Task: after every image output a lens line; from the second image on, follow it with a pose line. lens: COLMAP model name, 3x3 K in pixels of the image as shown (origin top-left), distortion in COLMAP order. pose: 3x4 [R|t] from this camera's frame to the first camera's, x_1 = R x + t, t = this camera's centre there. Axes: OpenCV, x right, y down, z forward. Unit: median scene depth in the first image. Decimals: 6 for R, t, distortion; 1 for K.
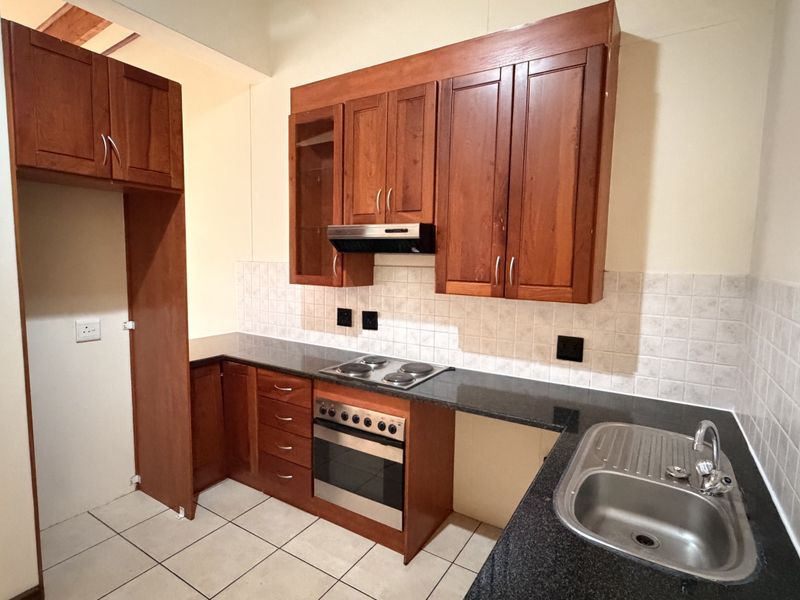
lens RADIAL K [[422.2, 0, 396.6], [0, 422.2, 299.4], [0, 0, 1]] dist [0.001116, -0.002426]
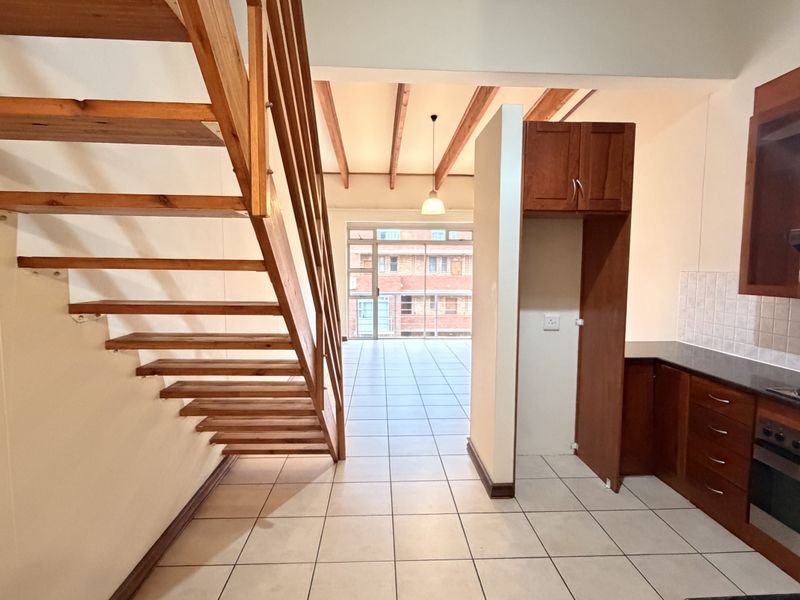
lens RADIAL K [[422.2, 0, 397.6], [0, 422.2, 302.1], [0, 0, 1]] dist [0.001116, -0.002426]
pose [[0.566688, 0.050890, -0.822360, 0.103319], [-0.071382, 0.997370, 0.012531, 0.026250], [0.820835, 0.051601, 0.568830, -0.183193]]
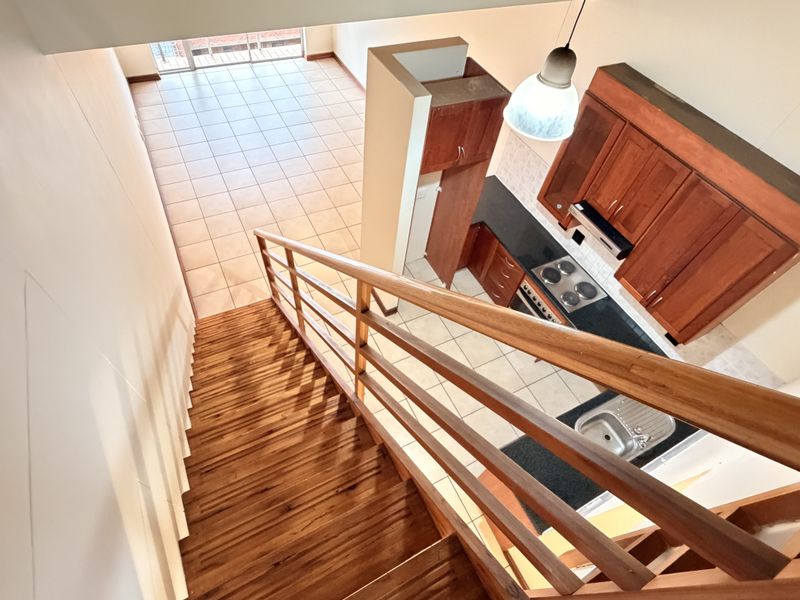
lens RADIAL K [[422.2, 0, 399.5], [0, 422.2, 297.9], [0, 0, 1]] dist [0.001116, -0.002426]
pose [[0.856815, 0.448893, -0.253697, -0.149209], [-0.132797, 0.667534, 0.732642, -0.940983], [0.498229, -0.594048, 0.631565, -0.449165]]
